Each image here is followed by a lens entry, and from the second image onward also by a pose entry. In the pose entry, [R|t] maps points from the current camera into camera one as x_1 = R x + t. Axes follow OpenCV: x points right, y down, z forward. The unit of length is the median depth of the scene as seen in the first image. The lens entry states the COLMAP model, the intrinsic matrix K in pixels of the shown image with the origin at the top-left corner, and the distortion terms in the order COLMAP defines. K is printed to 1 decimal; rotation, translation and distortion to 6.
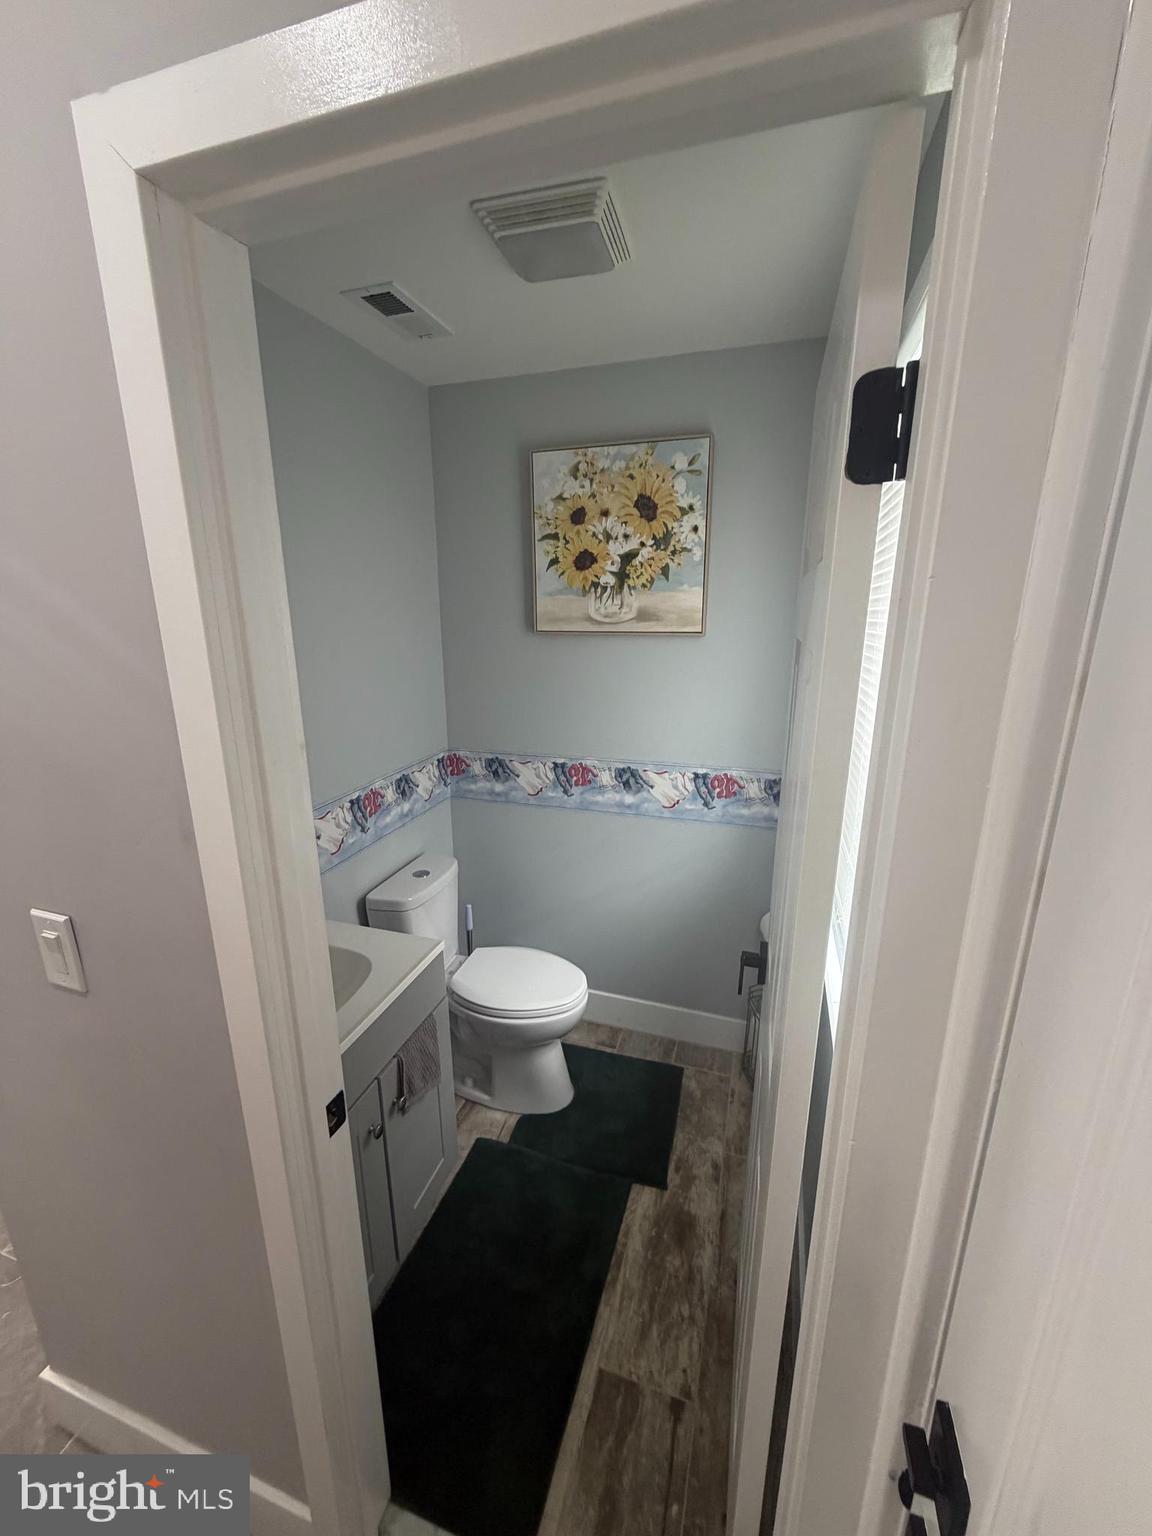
lens RADIAL K [[617.3, 0, 570.5], [0, 617.3, 772.1], [0, 0, 1]] dist [-0.000479, 0.000755]
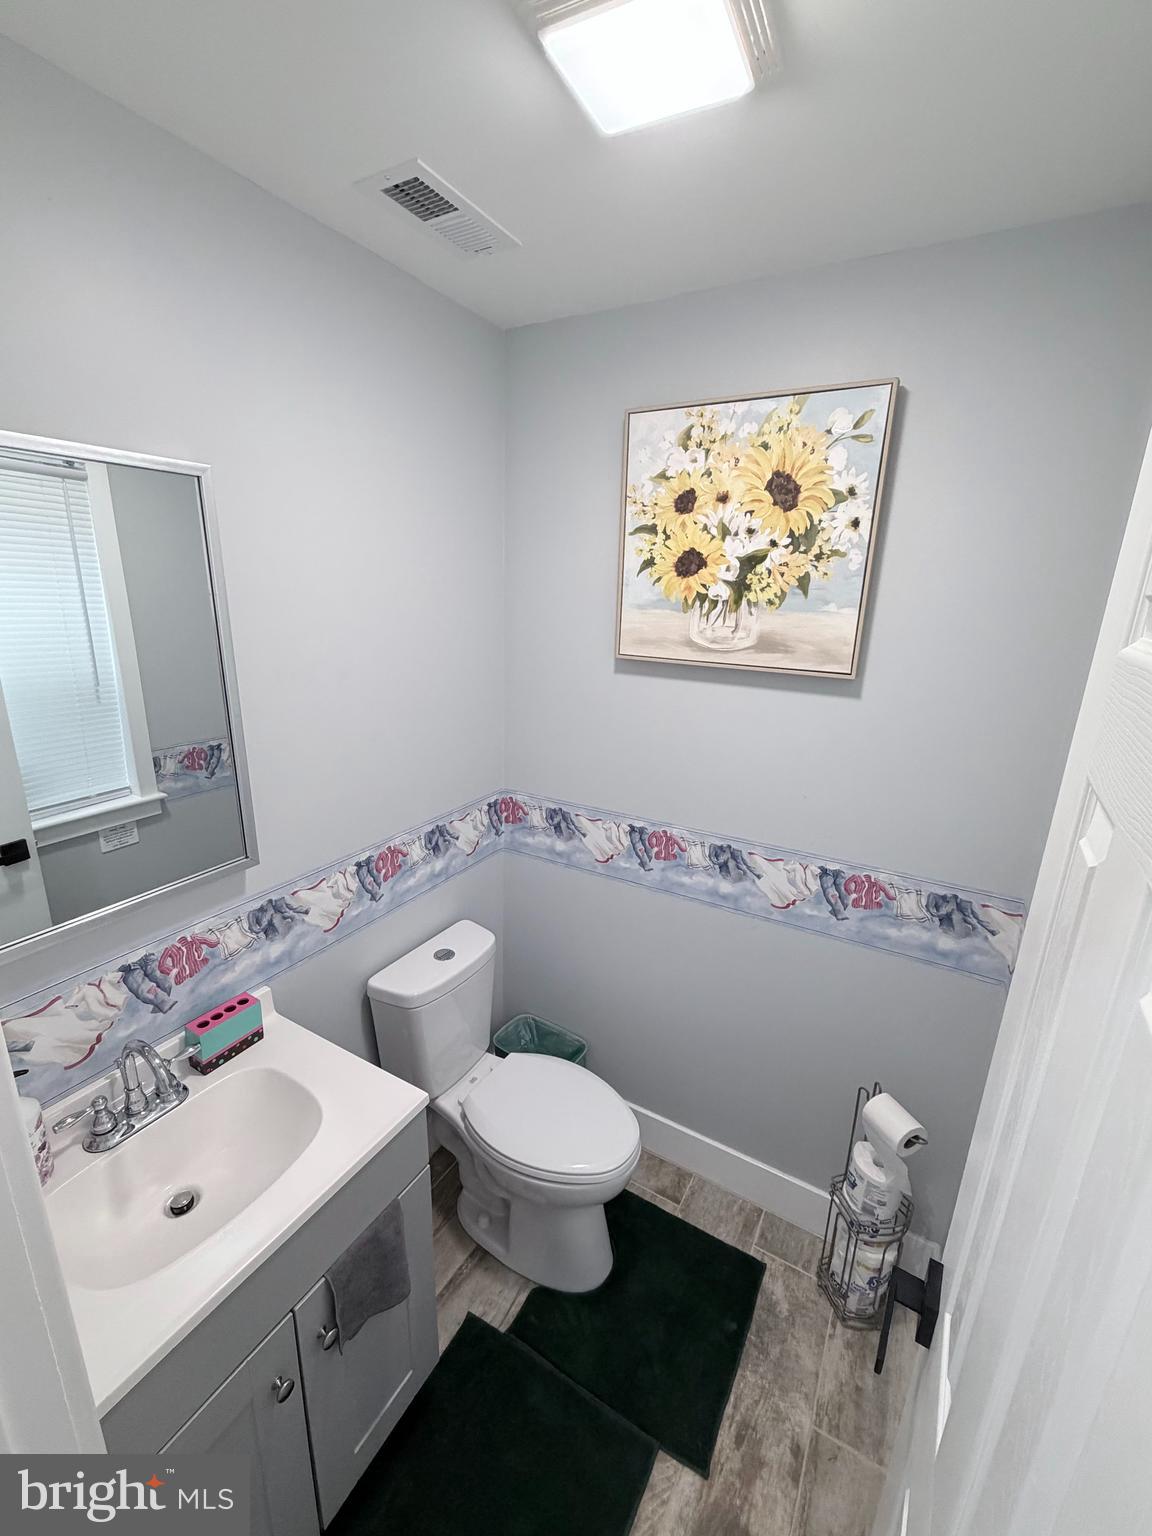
lens RADIAL K [[617.3, 0, 582.8], [0, 617.3, 761.0], [0, 0, 1]] dist [-0.000479, 0.000755]
pose [[0.977242, 0.089829, -0.192167, 0.060346], [-0.086607, 0.995926, 0.025119, -0.118425], [0.193641, -0.007904, 0.981041, 0.261338]]
